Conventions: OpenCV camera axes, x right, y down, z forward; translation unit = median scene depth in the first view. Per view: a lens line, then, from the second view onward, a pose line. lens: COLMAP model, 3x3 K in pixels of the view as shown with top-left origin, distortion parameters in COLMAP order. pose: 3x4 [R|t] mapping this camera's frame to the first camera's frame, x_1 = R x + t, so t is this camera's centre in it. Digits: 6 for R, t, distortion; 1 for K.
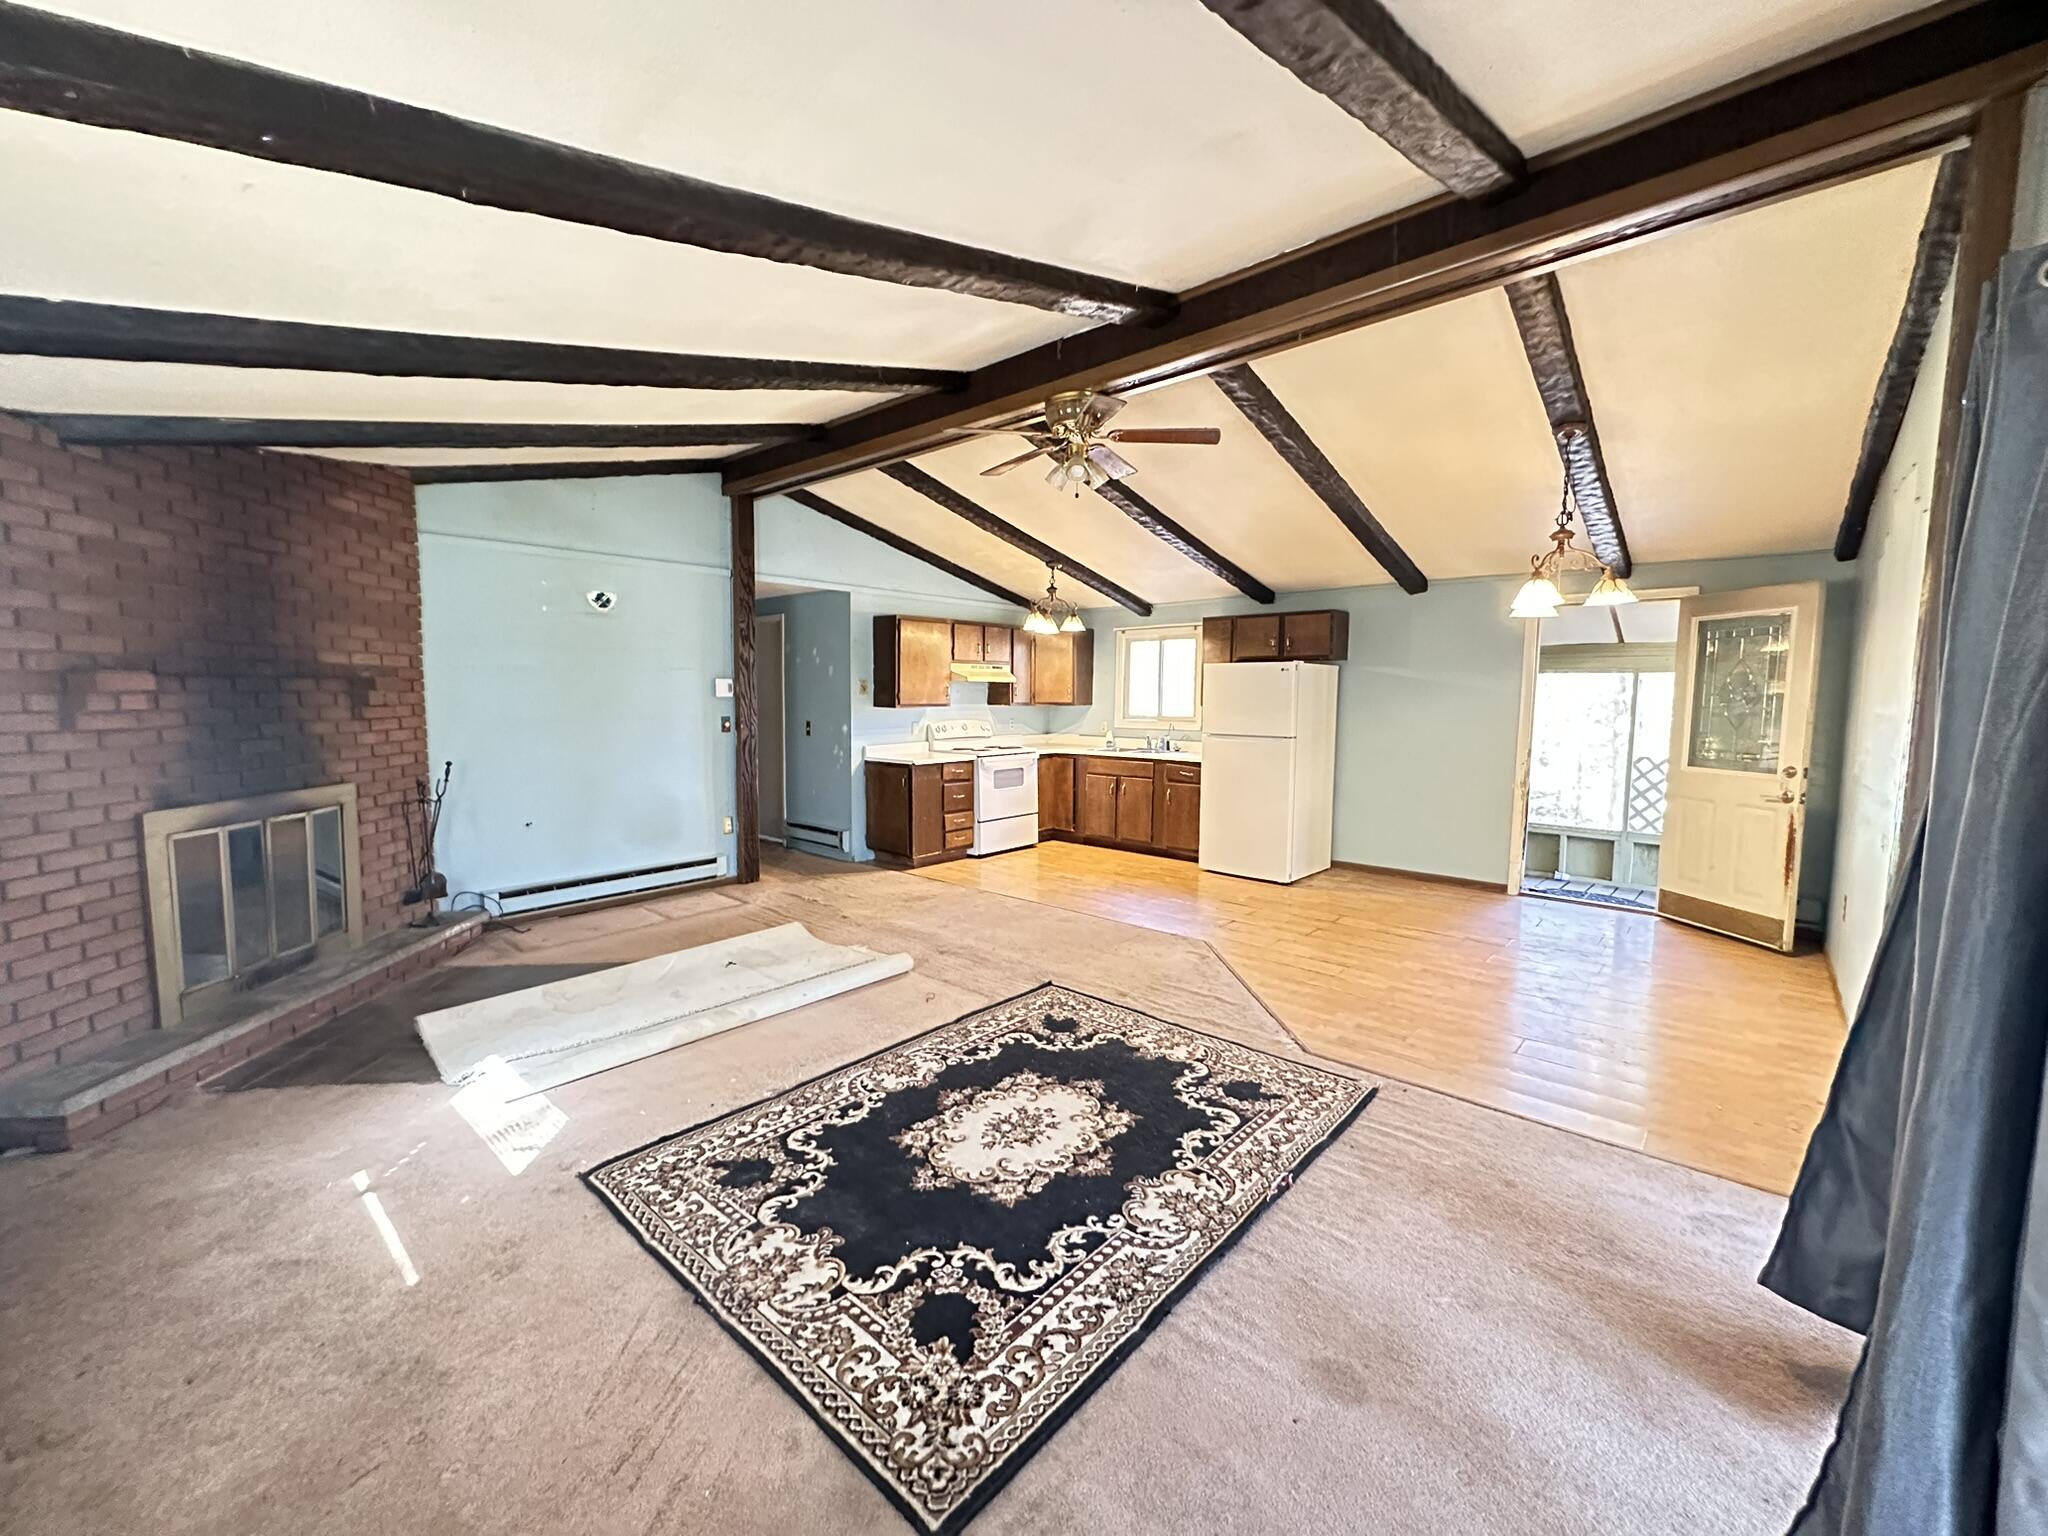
lens RADIAL K [[816.9, 0, 1025.9], [0, 816.9, 766.5], [0, 0, 1]] dist [-0.003382, 0.000794]
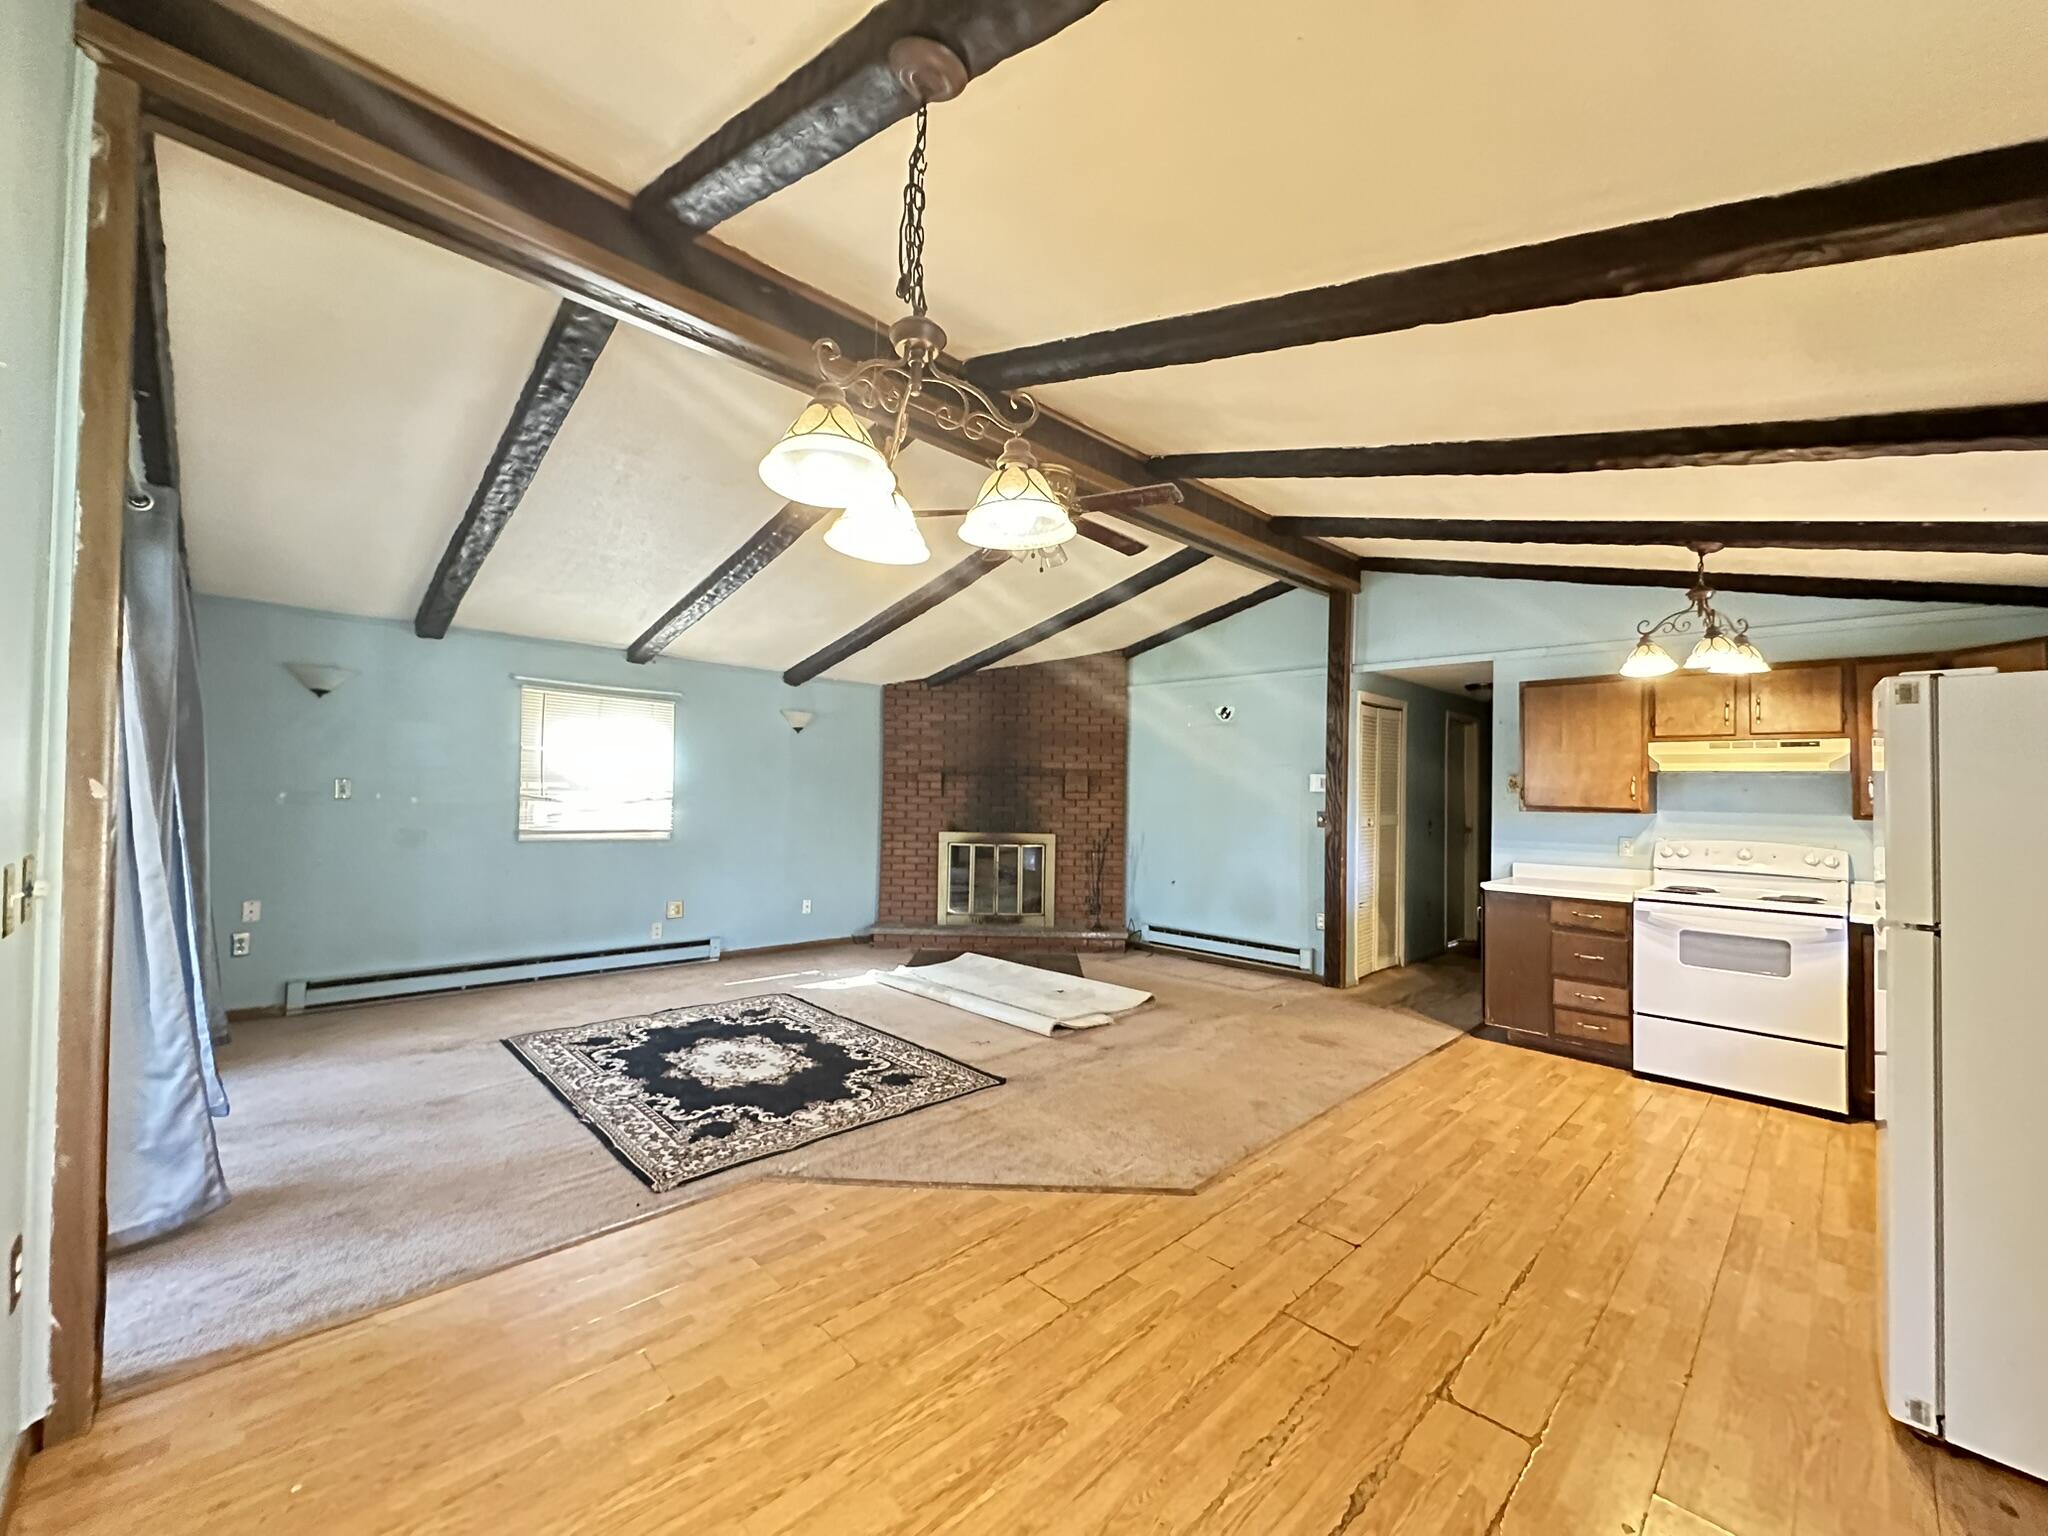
lens RADIAL K [[816.9, 0, 1024.3], [0, 816.9, 767.4], [0, 0, 1]] dist [-0.003382, 0.000794]
pose [[-0.069280, -0.030900, -0.997119, 0.882606], [-0.110327, 0.993626, -0.023126, -0.068828], [0.991478, 0.108407, -0.072248, 0.942728]]
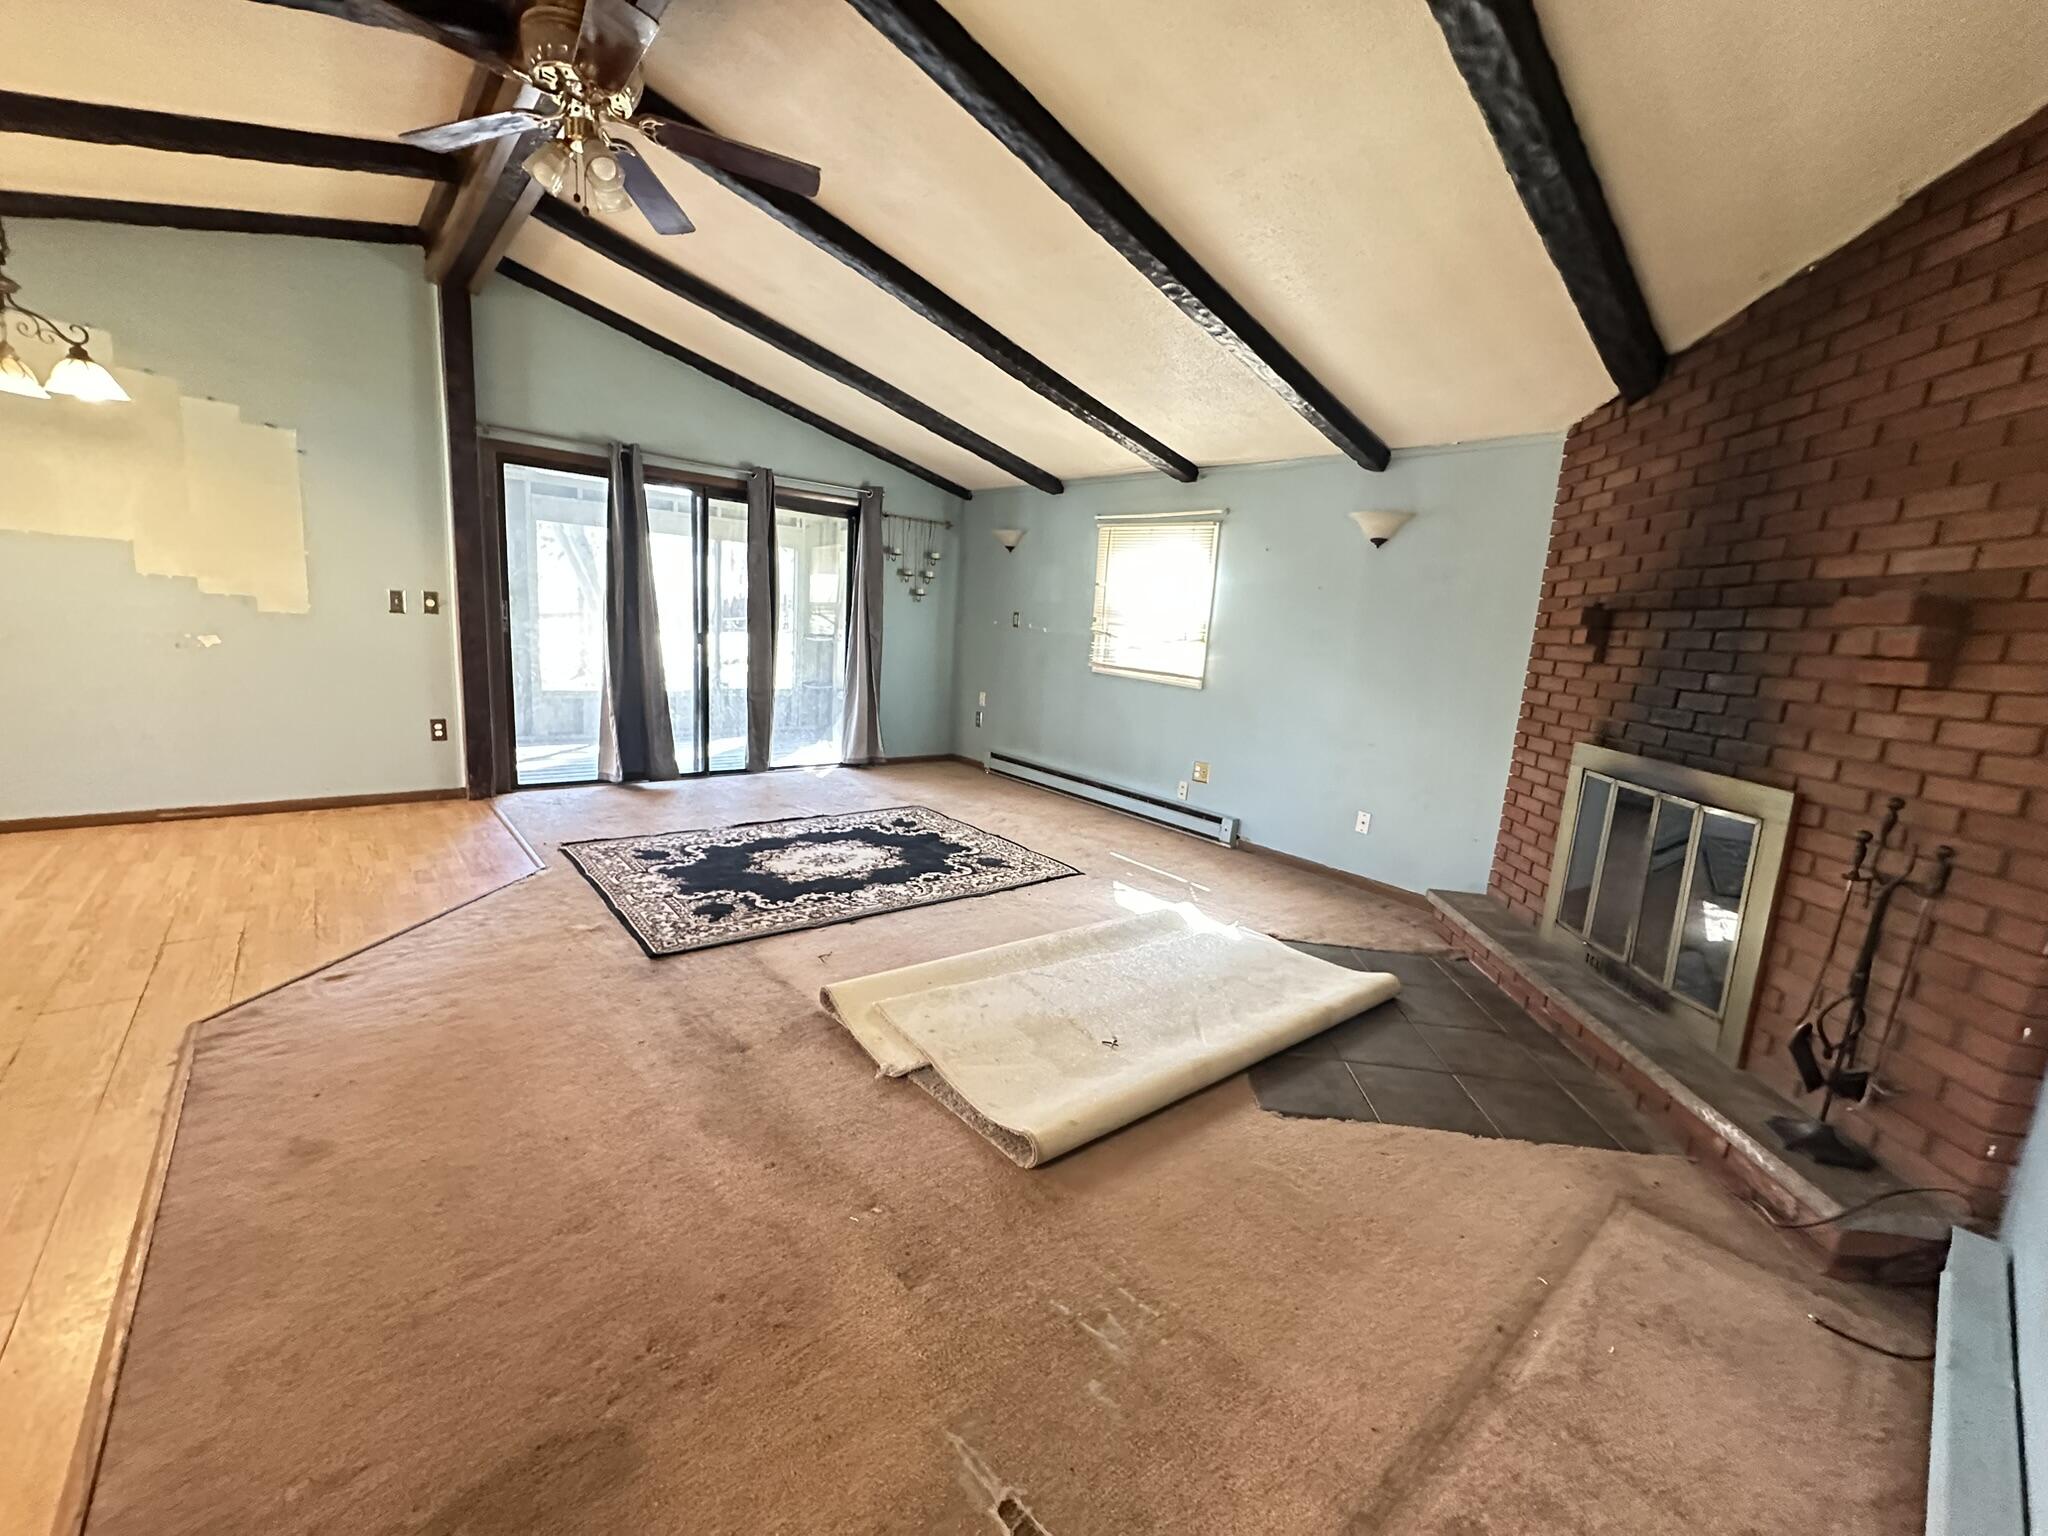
lens RADIAL K [[816.9, 0, 1026.4], [0, 816.9, 765.2], [0, 0, 1]] dist [-0.003382, 0.000794]
pose [[-0.988208, -0.097963, 0.117676, -0.330786], [-0.064253, 0.962916, 0.262038, -0.099786], [-0.138982, 0.251388, -0.957856, 1.443012]]
